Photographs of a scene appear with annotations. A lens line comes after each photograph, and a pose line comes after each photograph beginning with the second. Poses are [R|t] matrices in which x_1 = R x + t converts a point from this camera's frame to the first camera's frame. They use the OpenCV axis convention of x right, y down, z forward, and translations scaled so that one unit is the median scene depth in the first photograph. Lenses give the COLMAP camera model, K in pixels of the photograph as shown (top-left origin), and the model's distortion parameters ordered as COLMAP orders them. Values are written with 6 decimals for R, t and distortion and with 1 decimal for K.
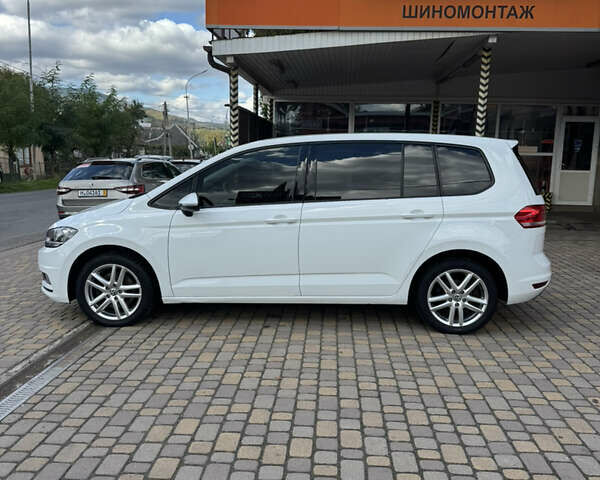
lens RADIAL K [[572.7, 0, 300.5], [0, 572.7, 242.7], [0, 0, 1]] dist [-0.003585, 0.000000]
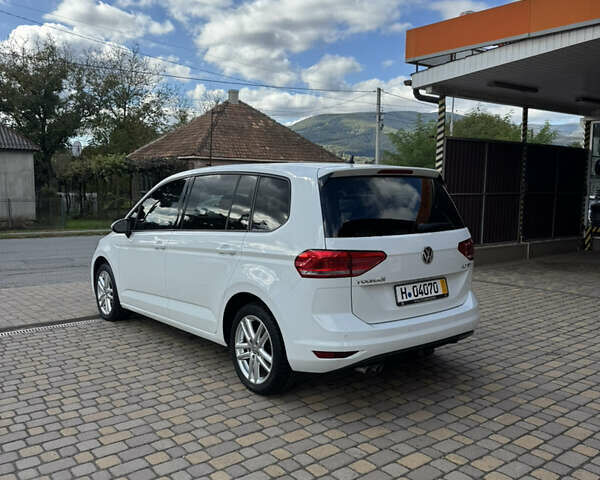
lens RADIAL K [[572.7, 0, 302.8], [0, 572.7, 233.5], [0, 0, 1]] dist [-0.003585, 0.000000]
pose [[0.673485, 0.052941, -0.737302, 0.958905], [-0.107191, 0.993884, -0.026548, -0.063614], [0.731387, 0.096912, 0.675041, 0.454823]]
